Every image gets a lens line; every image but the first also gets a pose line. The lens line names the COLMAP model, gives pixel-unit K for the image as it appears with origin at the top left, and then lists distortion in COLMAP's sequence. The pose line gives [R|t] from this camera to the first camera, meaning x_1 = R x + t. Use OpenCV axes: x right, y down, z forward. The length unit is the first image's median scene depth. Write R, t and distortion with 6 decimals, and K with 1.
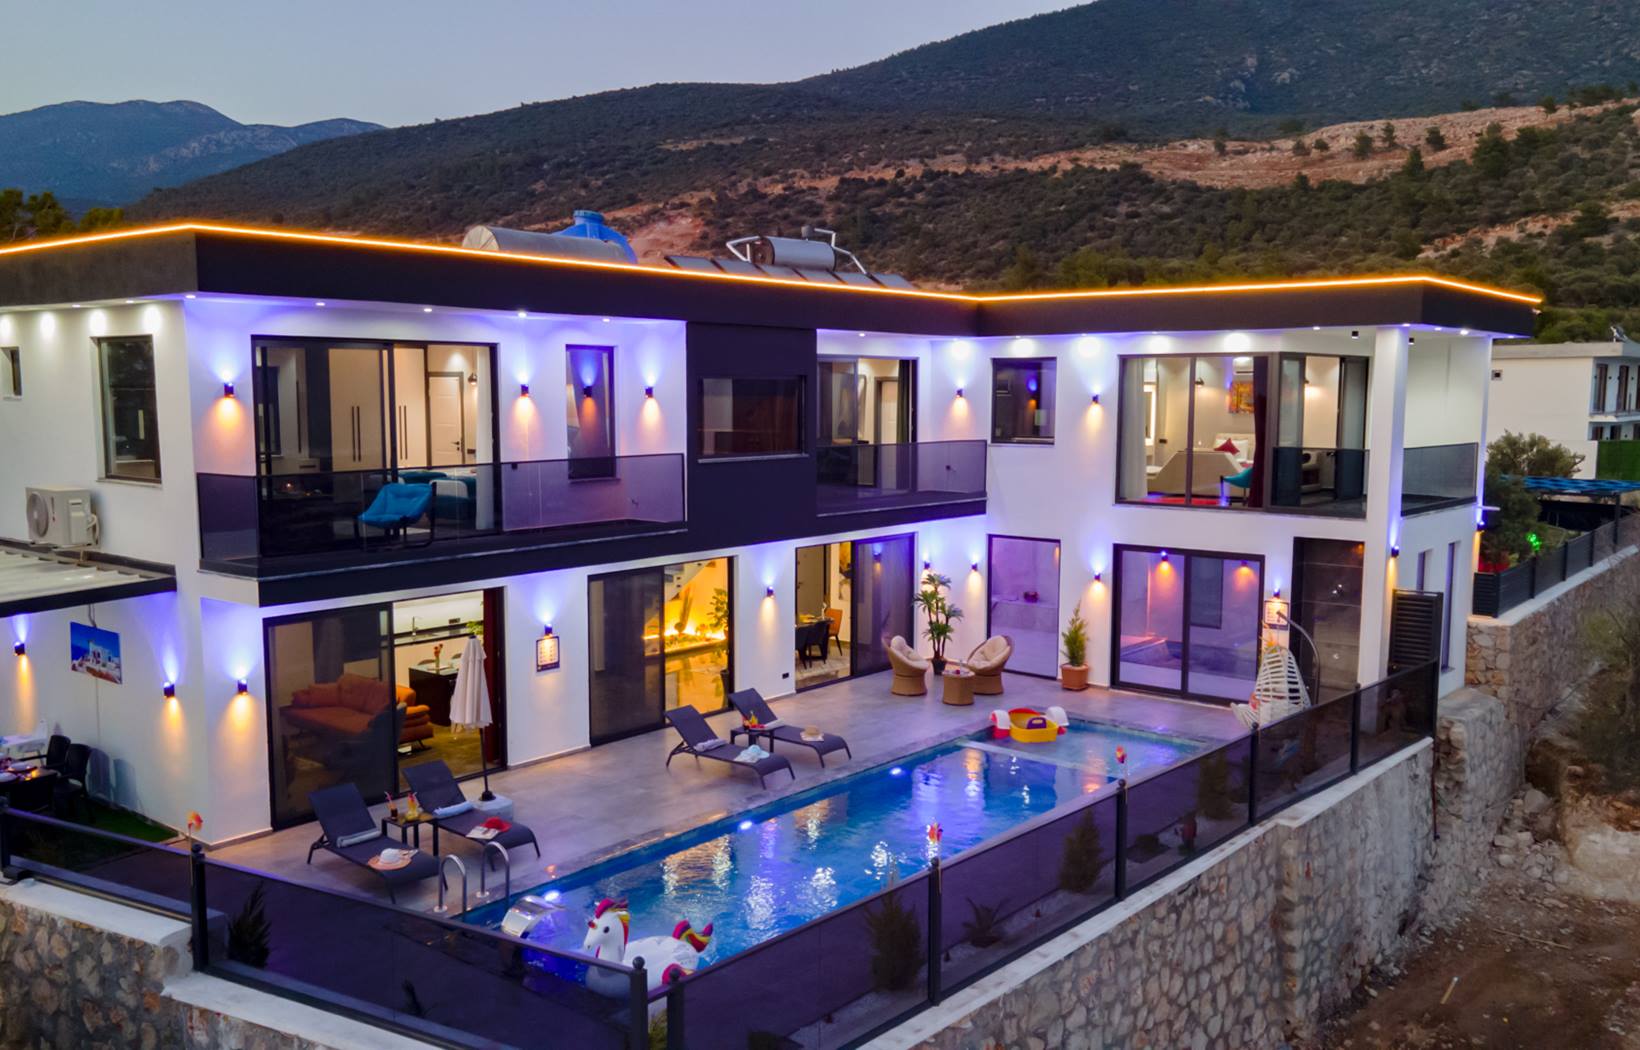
lens RADIAL K [[1372.4, 0, 825.8], [0, 1372.4, 533.0], [0, 0, 1]] dist [0.005796, 0.062844]
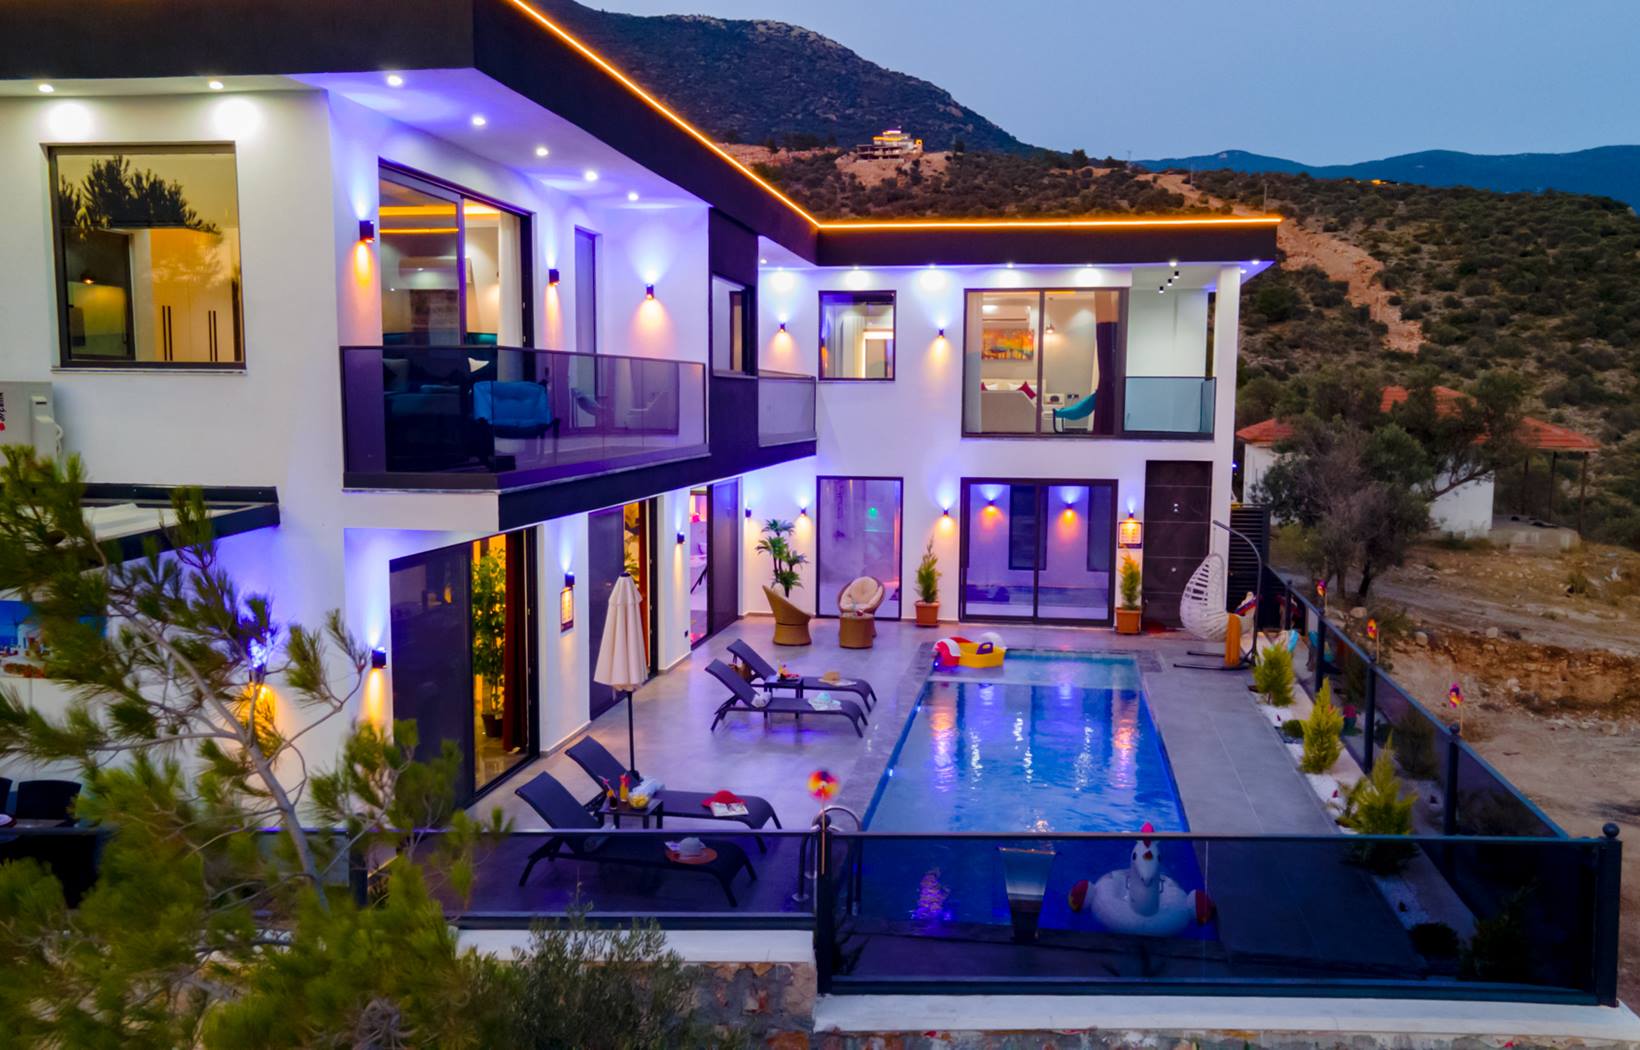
lens RADIAL K [[1372.4, 0, 825.8], [0, 1372.4, 533.0], [0, 0, 1]] dist [0.005796, 0.062844]
pose [[0.867072, -0.046354, 0.496021, -0.360471], [0.048743, 0.998778, 0.008131, 0.033762], [-0.495792, 0.017127, 0.868272, 0.172917]]
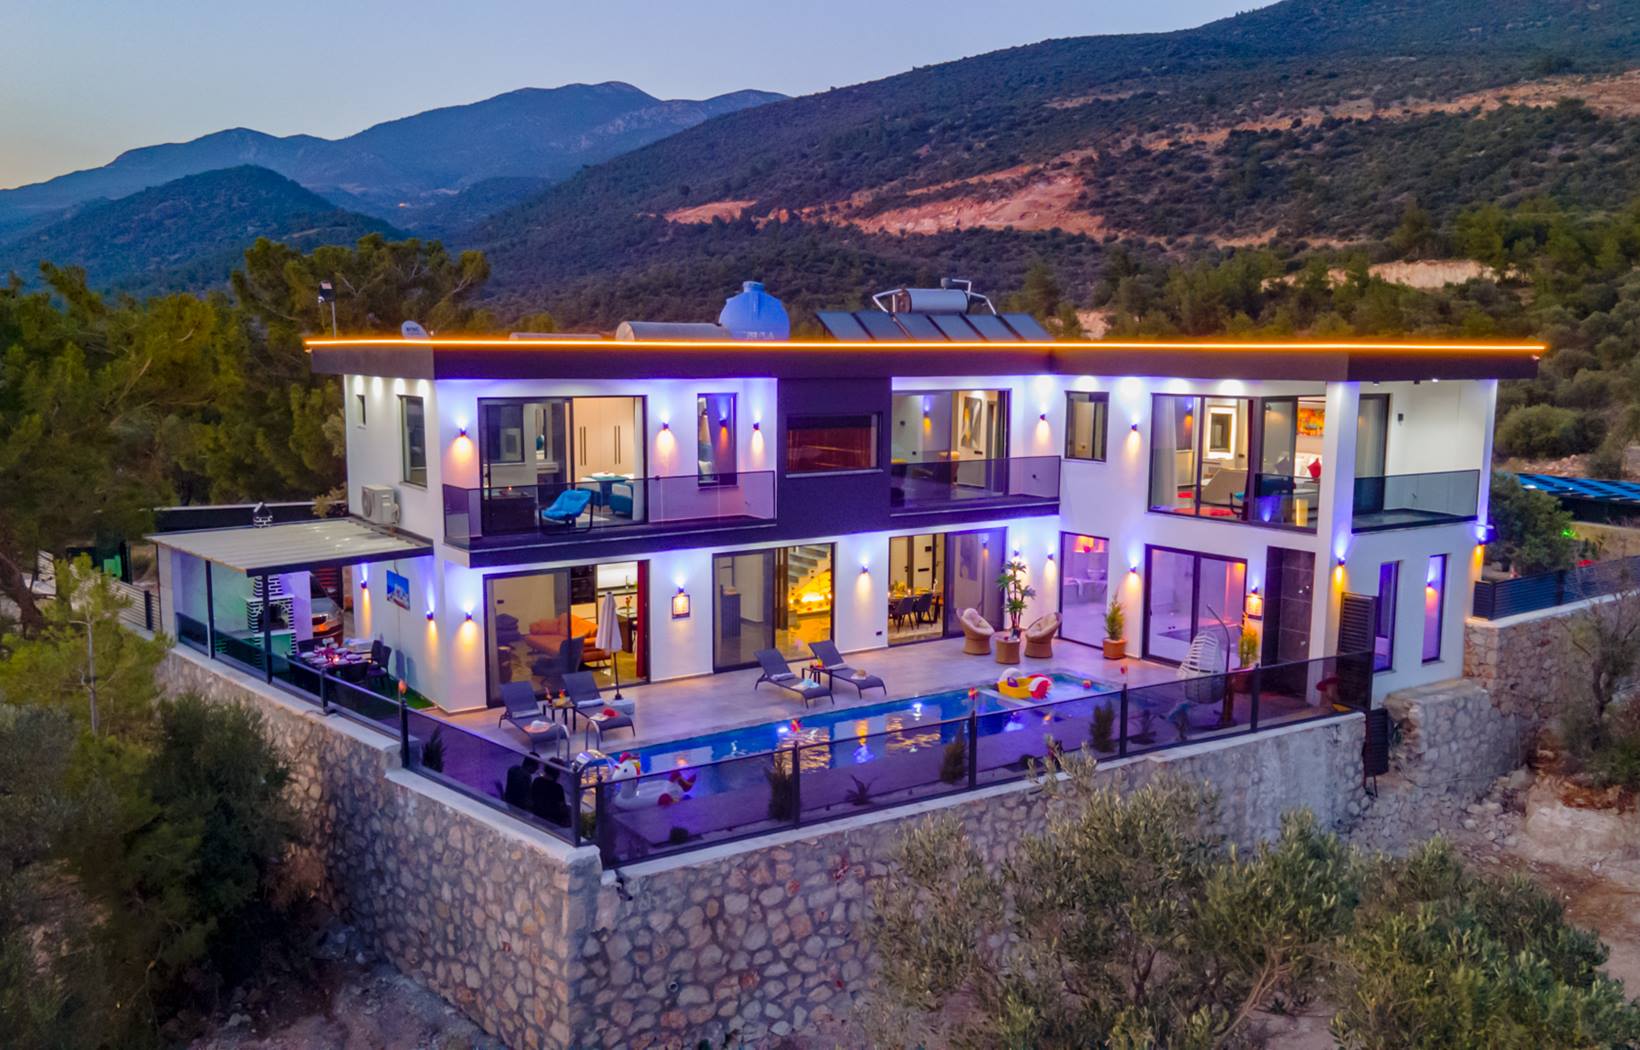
lens RADIAL K [[1372.4, 0, 825.8], [0, 1372.4, 533.0], [0, 0, 1]] dist [0.005796, 0.062844]
pose [[0.962227, 0.040021, -0.269290, 0.255544], [-0.032067, 0.998912, 0.033873, -0.033809], [0.270353, -0.023958, 0.962463, -0.271191]]
